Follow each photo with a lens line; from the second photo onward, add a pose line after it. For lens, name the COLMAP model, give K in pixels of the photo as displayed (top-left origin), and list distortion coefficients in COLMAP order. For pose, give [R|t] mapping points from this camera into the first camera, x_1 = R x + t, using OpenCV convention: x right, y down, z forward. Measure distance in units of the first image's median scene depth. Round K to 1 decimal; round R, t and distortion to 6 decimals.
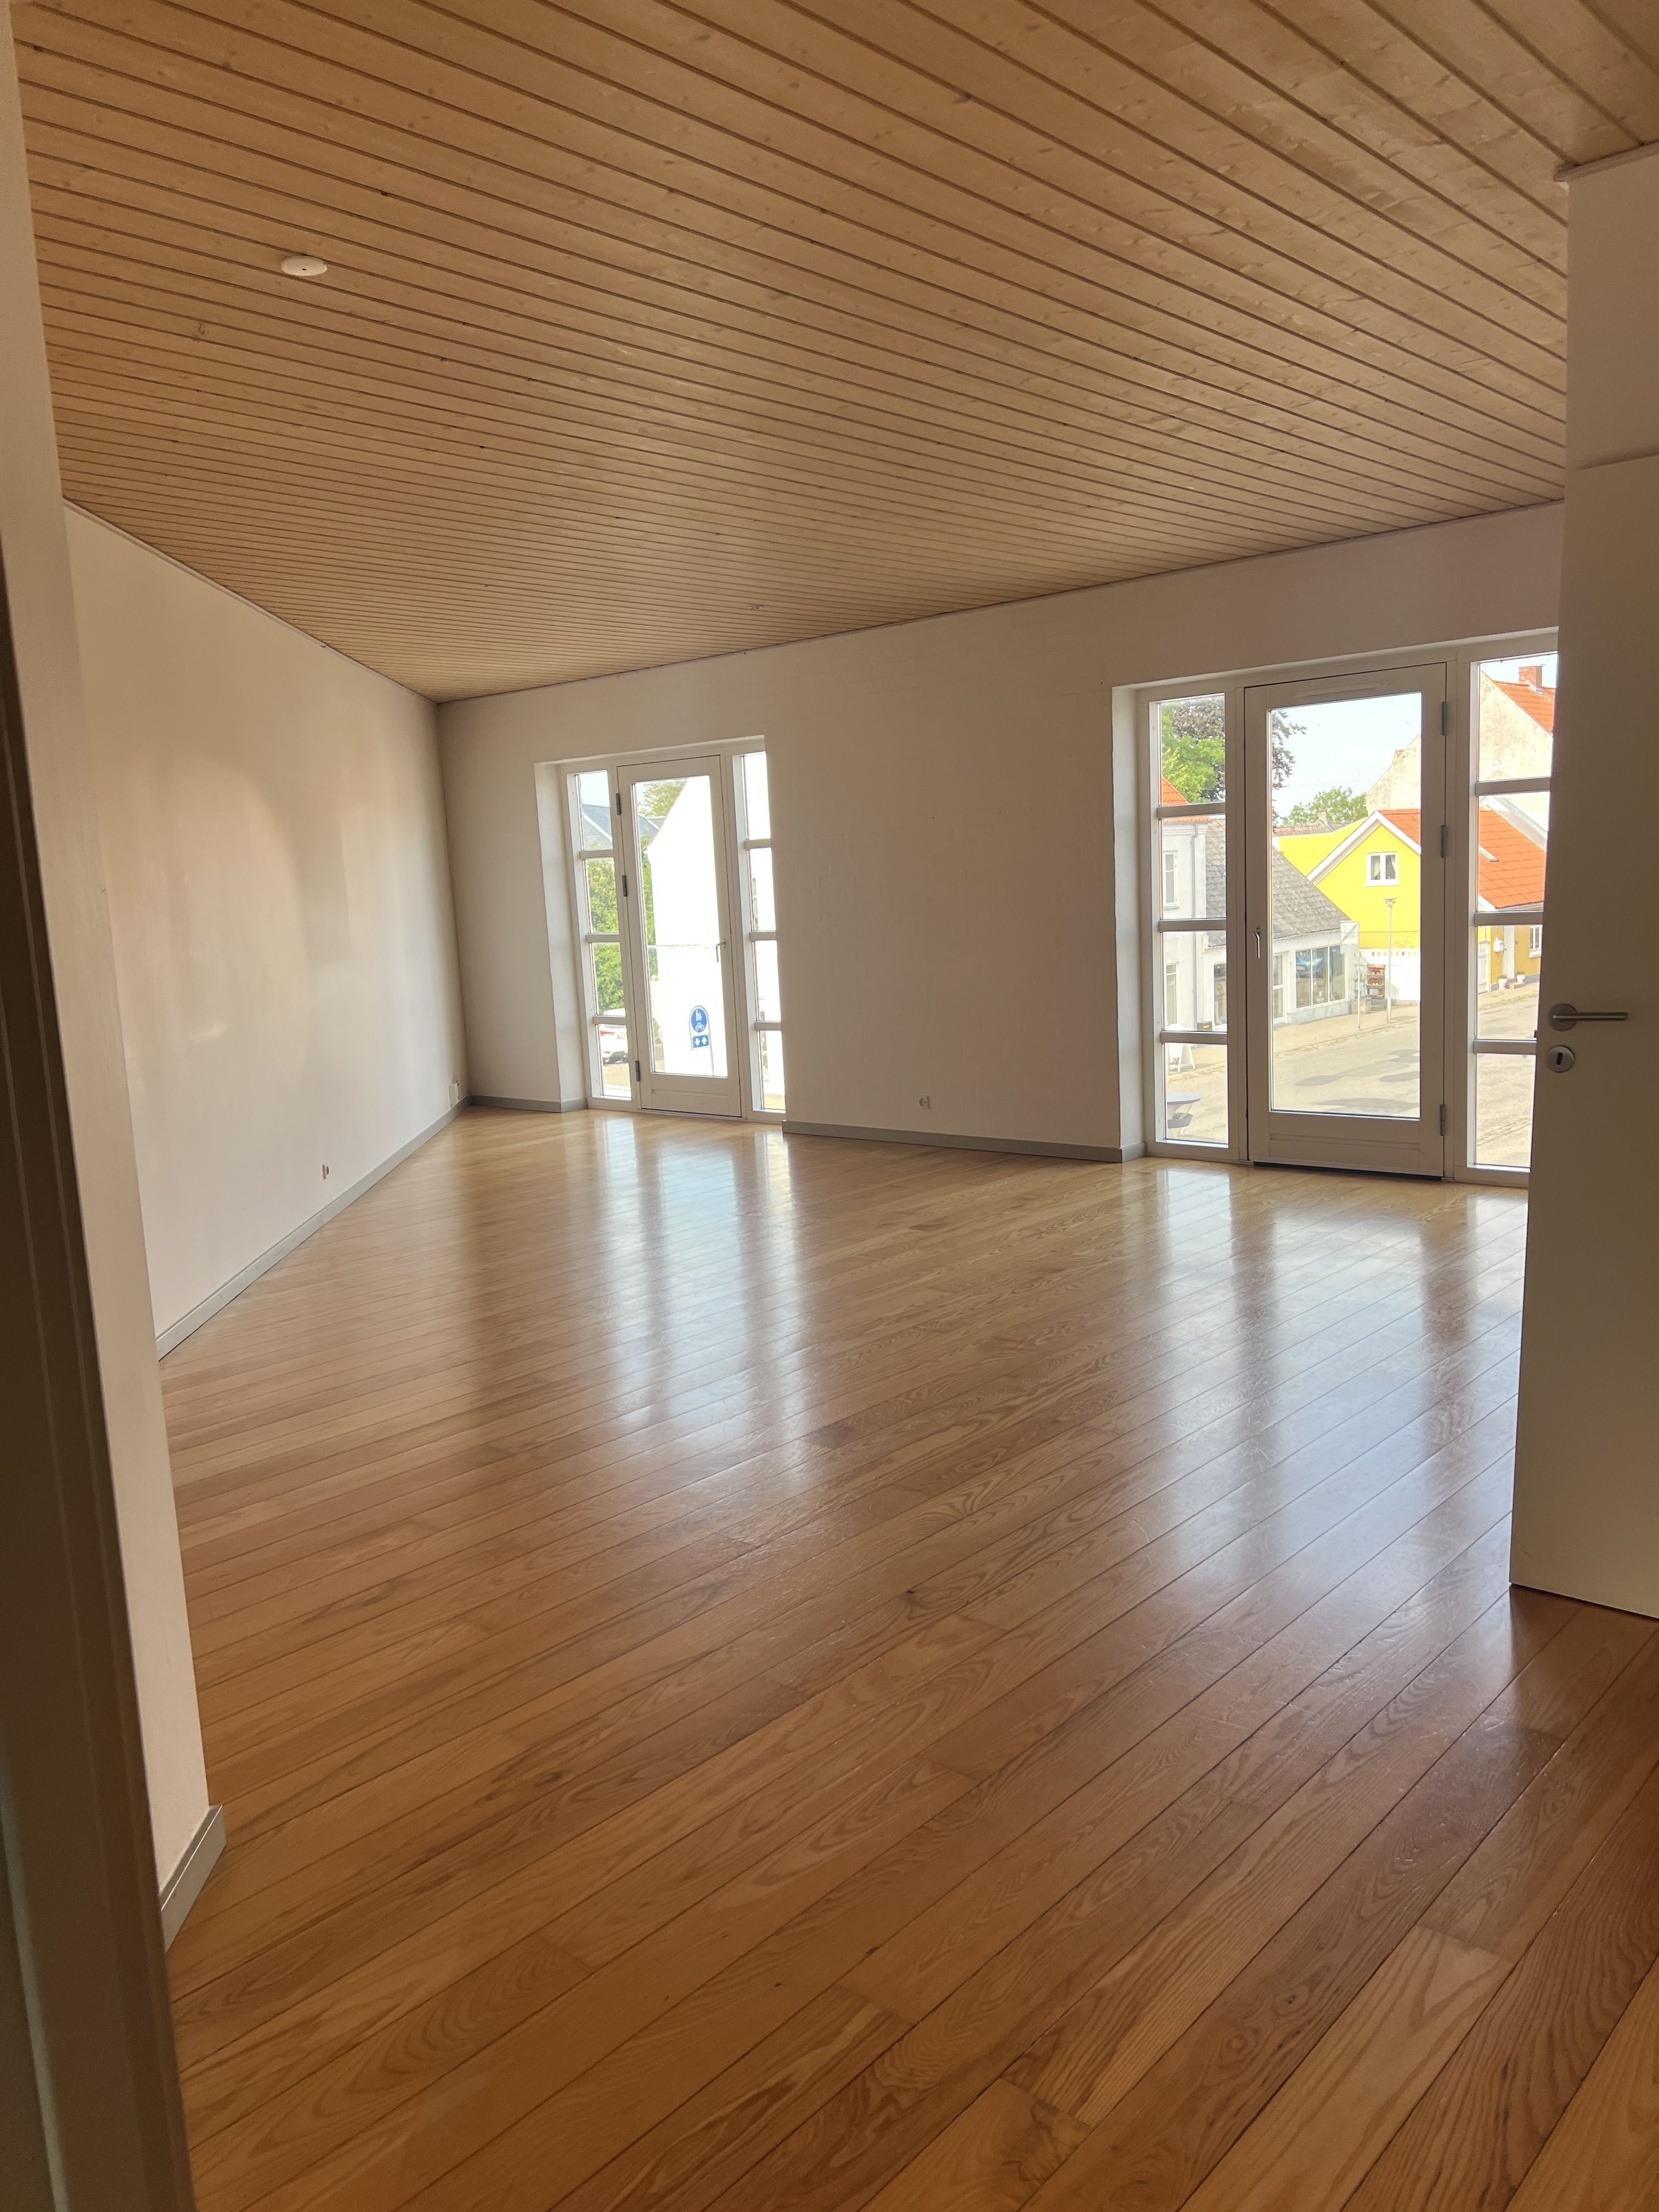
lens RADIAL K [[1658.5, 0, 833.3], [0, 1658.5, 1109.1], [0, 0, 1]] dist [0.075627, -0.004330]
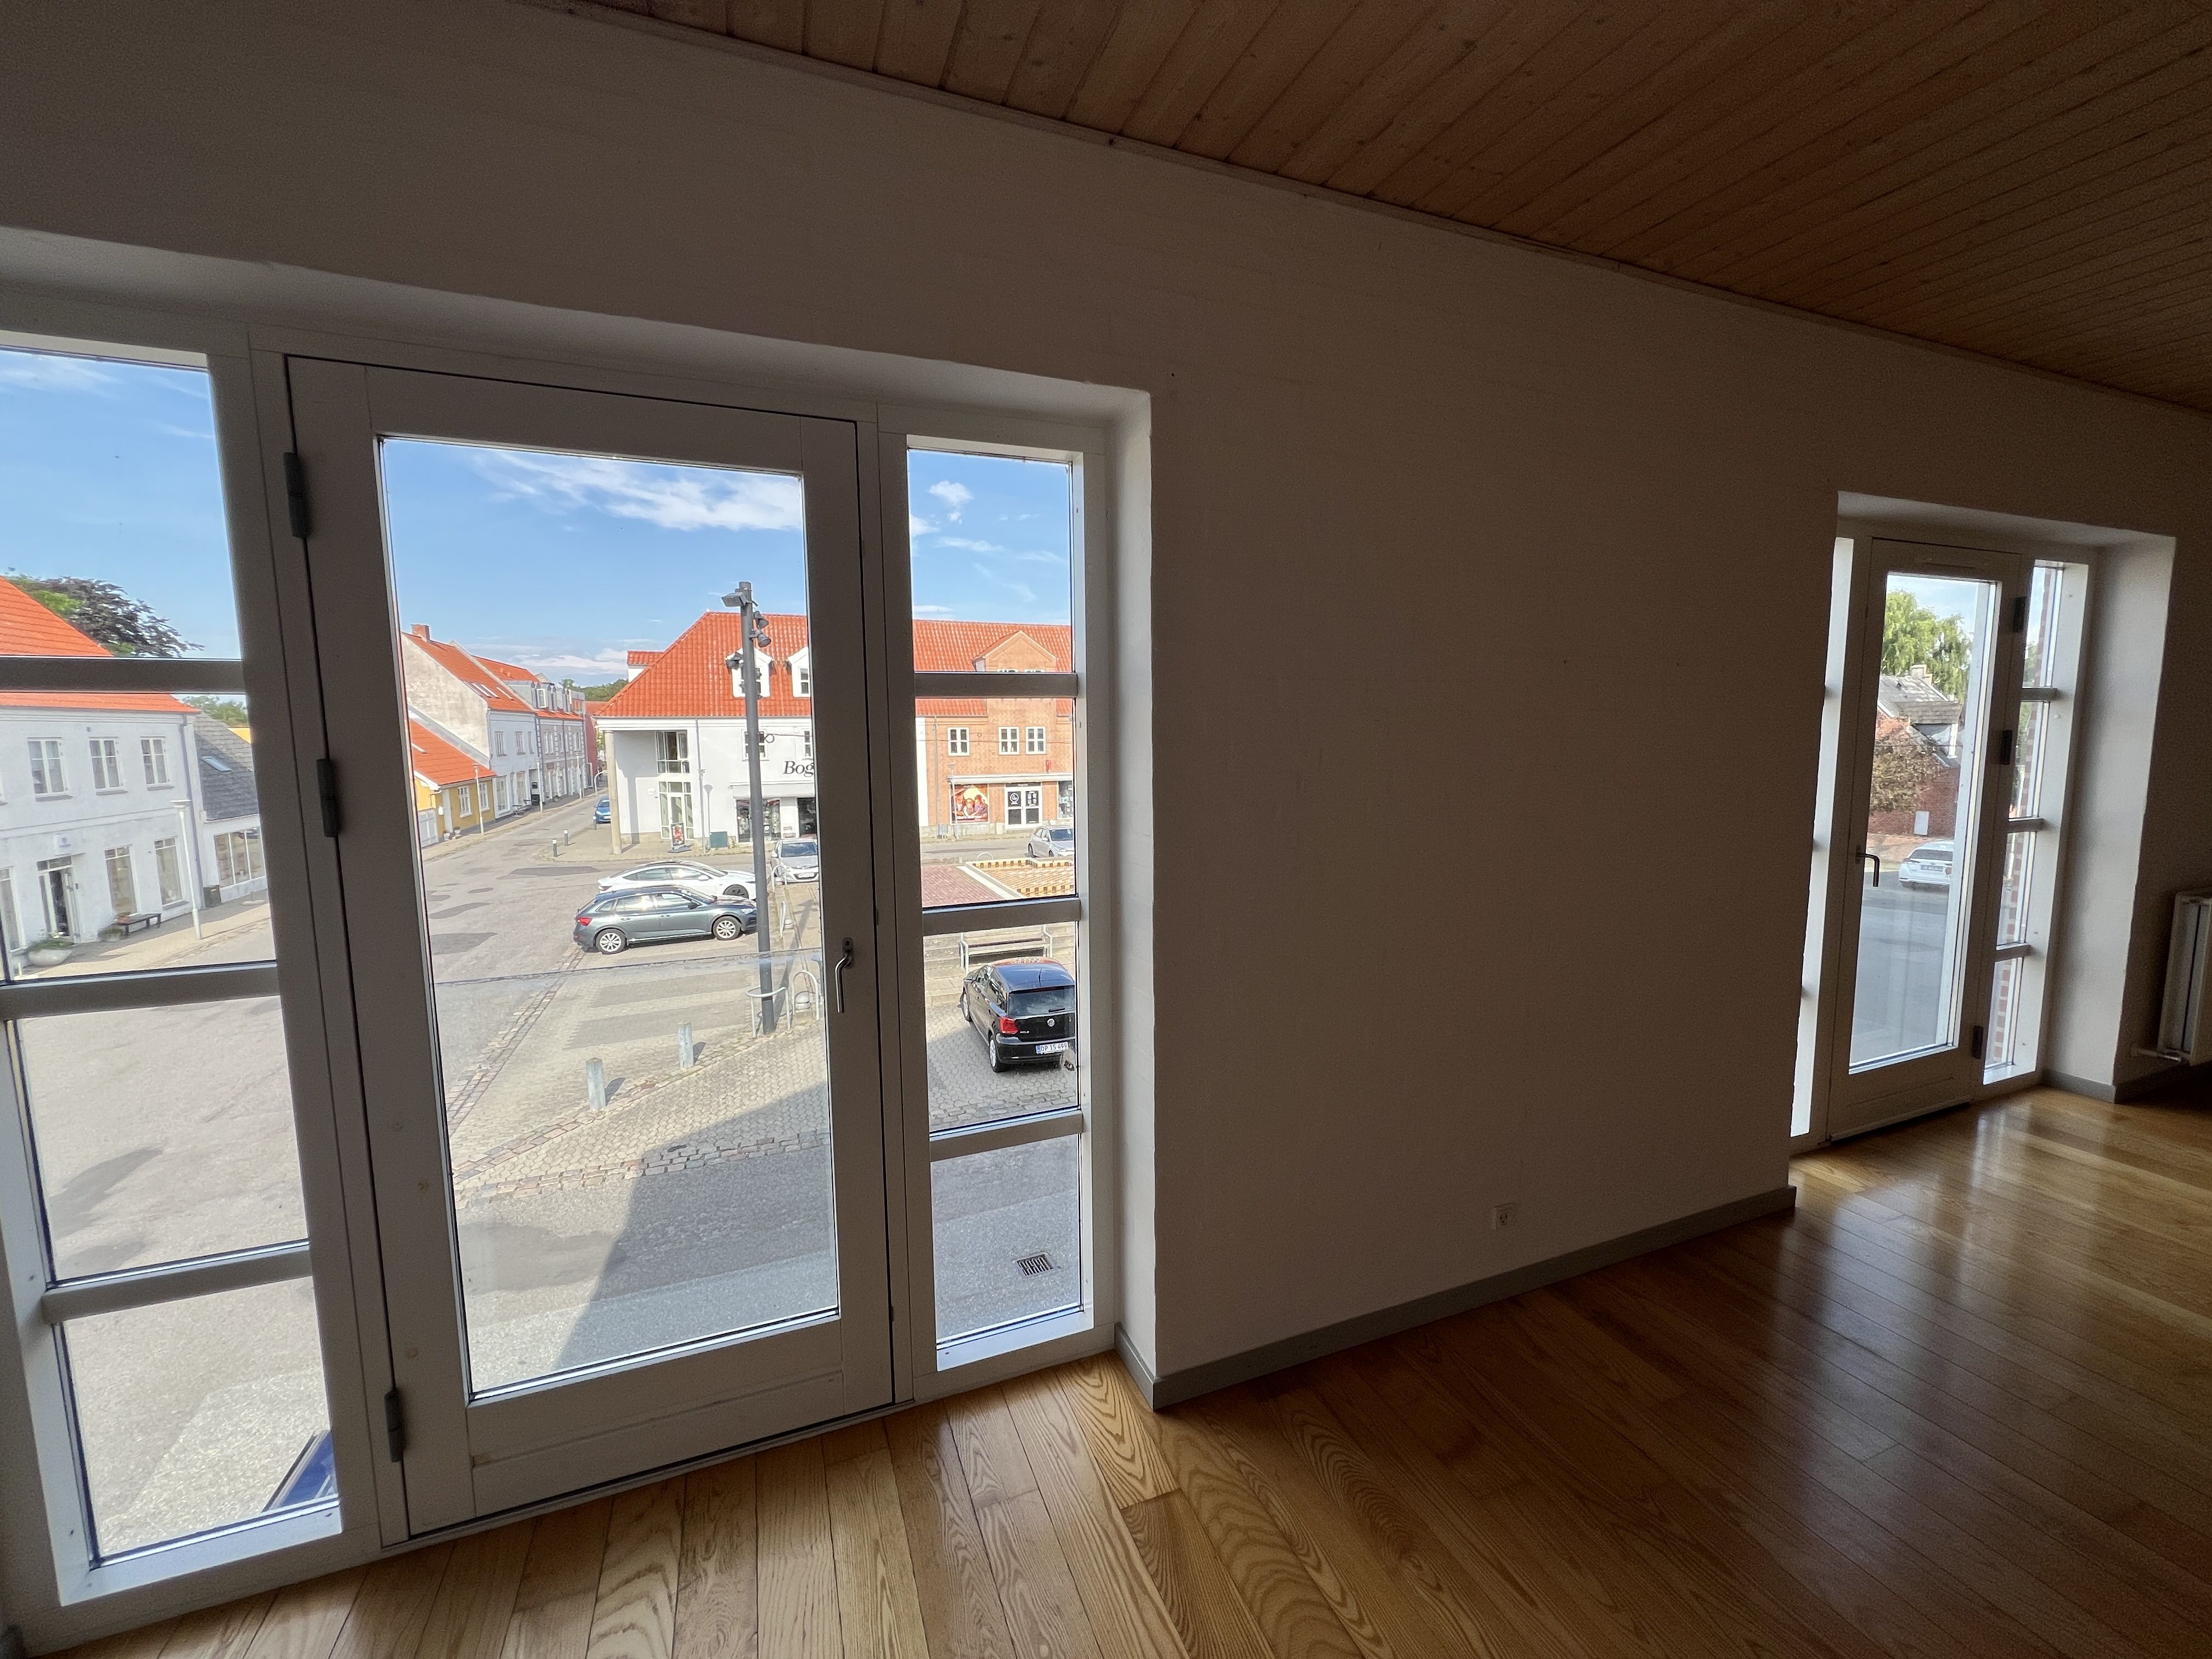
lens RADIAL K [[886.5, 0, 1105.8], [0, 886.5, 832.6], [0, 0, 1]] dist [0.001006, 0.000481]
pose [[0.447118, -0.059440, 0.892498, -0.243072], [0.113247, 0.993522, 0.009434, -0.143533], [-0.887277, 0.096855, 0.450953, 1.001135]]
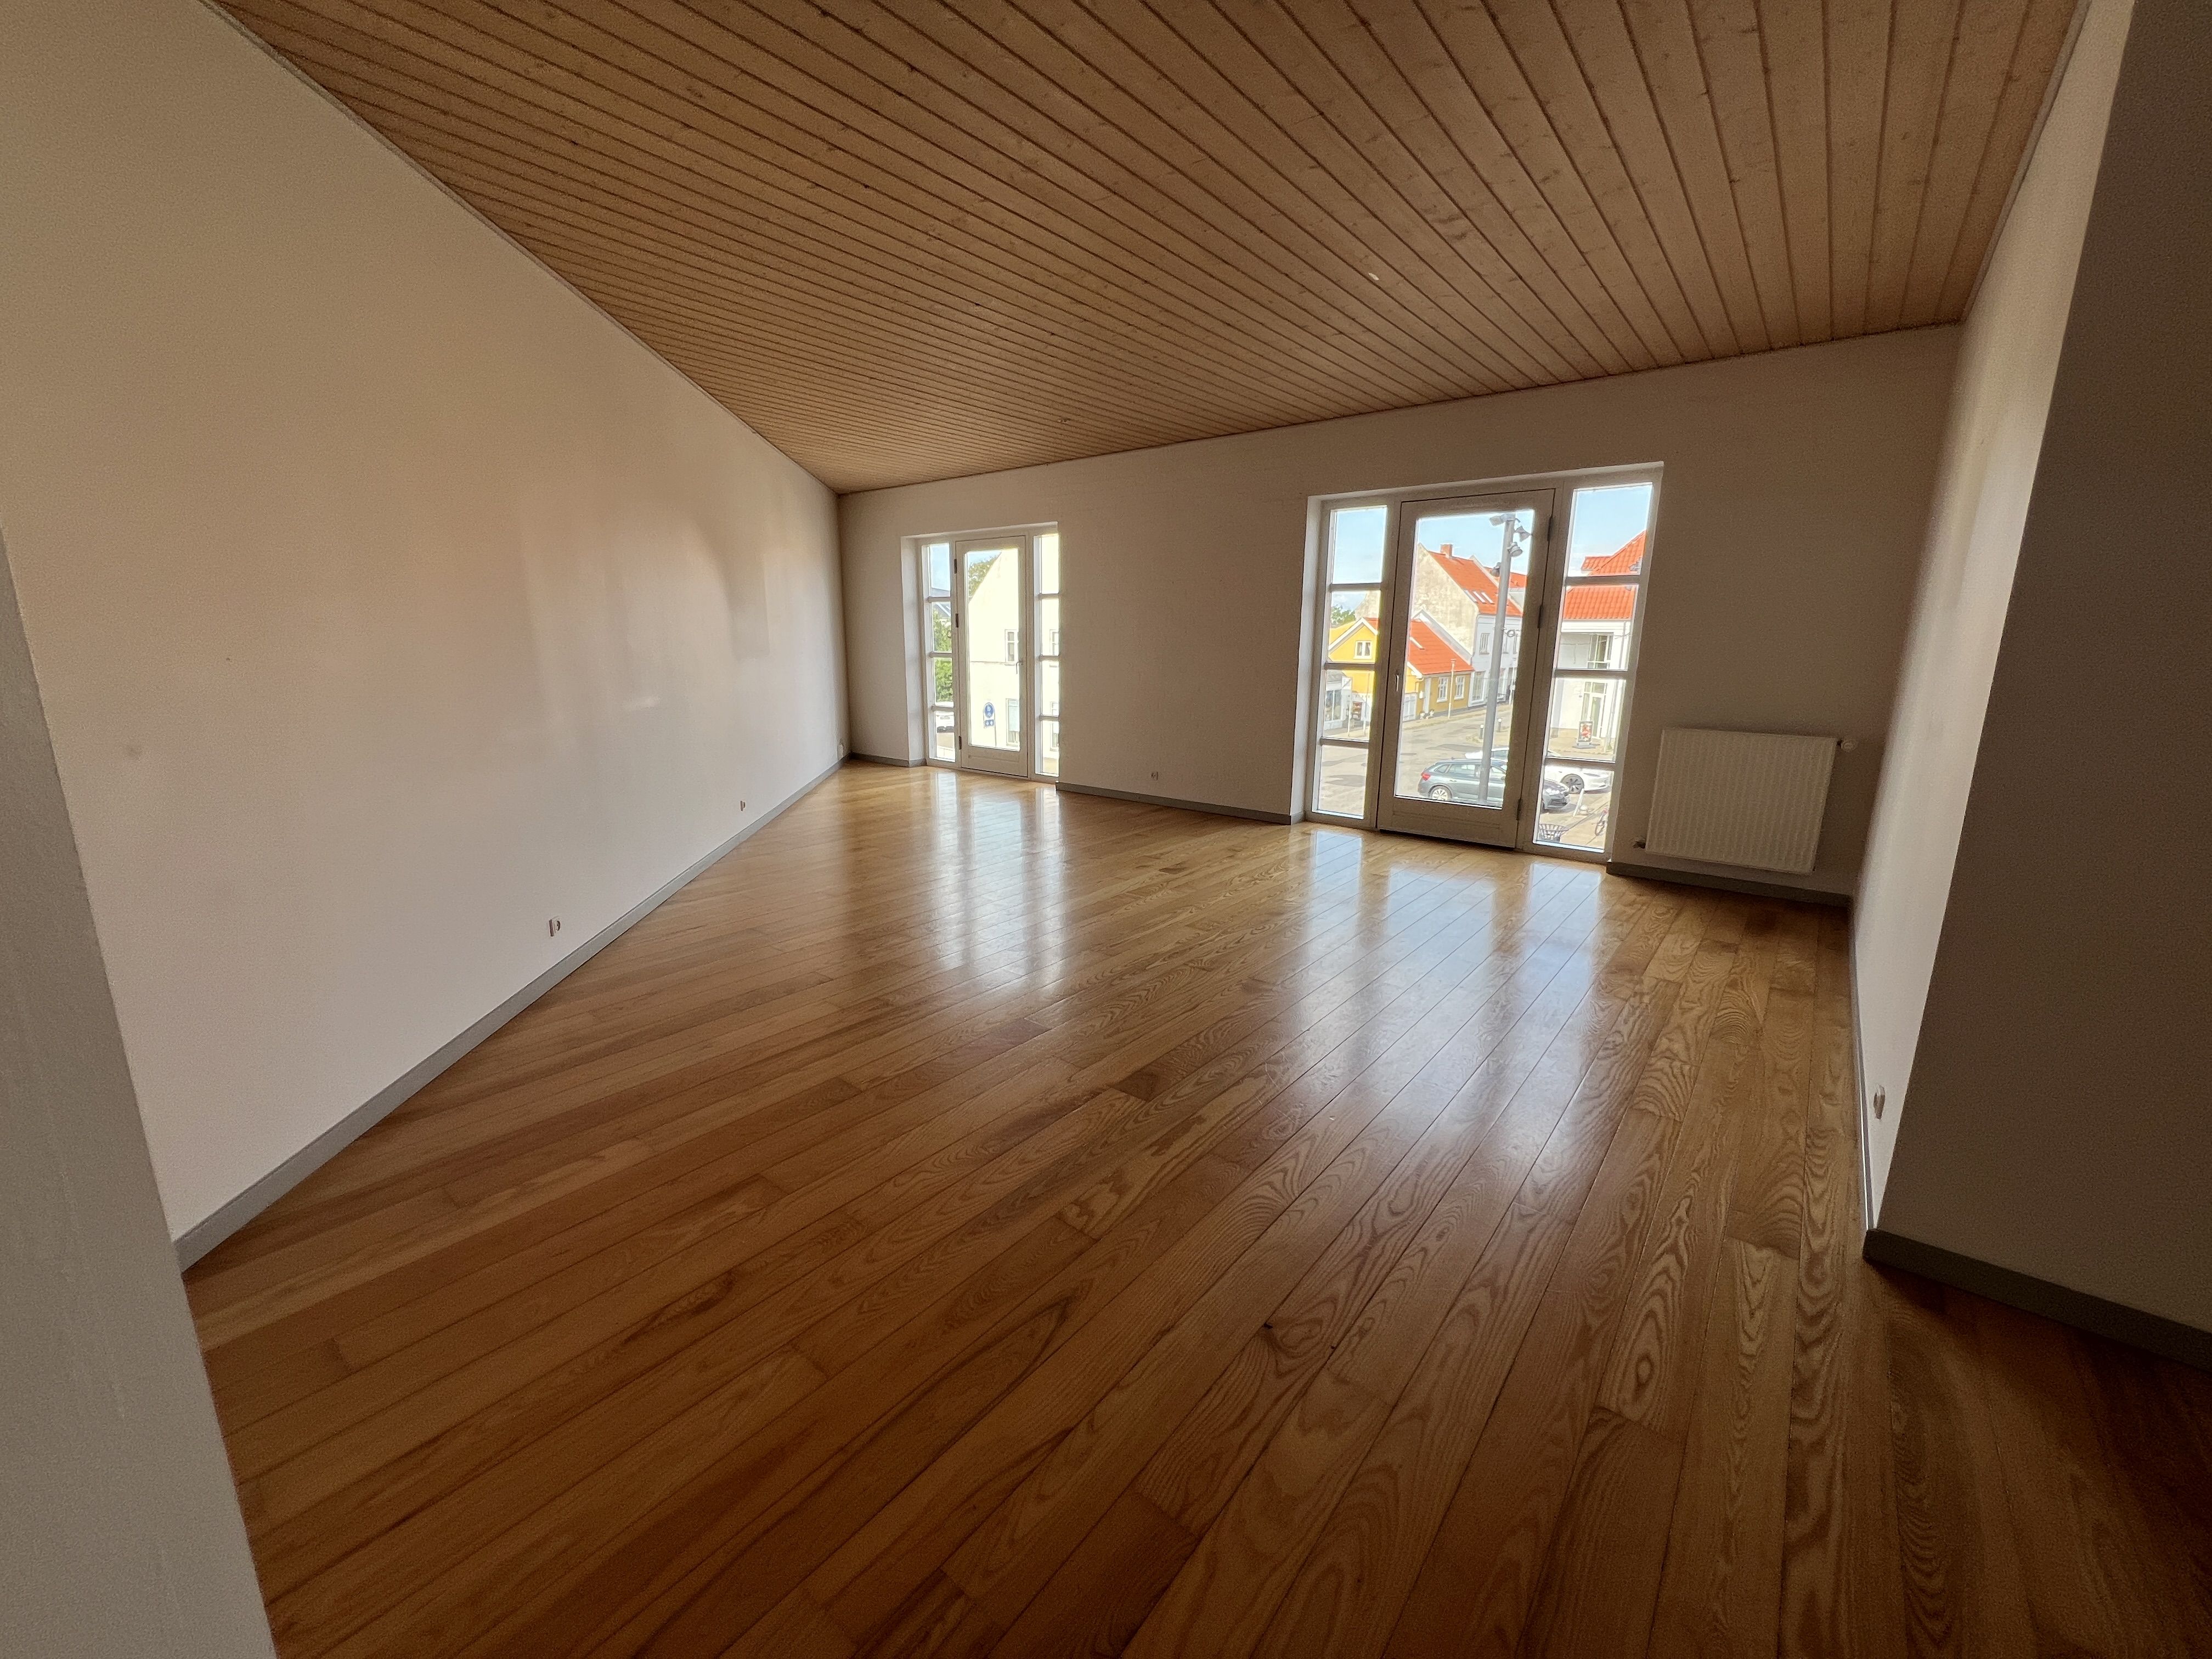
lens RADIAL K [[886.5, 0, 1100.5], [0, 886.5, 832.2], [0, 0, 1]] dist [0.001006, 0.000481]
pose [[0.997345, 0.047396, 0.055290, -0.036185], [-0.051503, 0.995824, 0.075382, -0.011200], [-0.051487, -0.078030, 0.995621, 0.204016]]
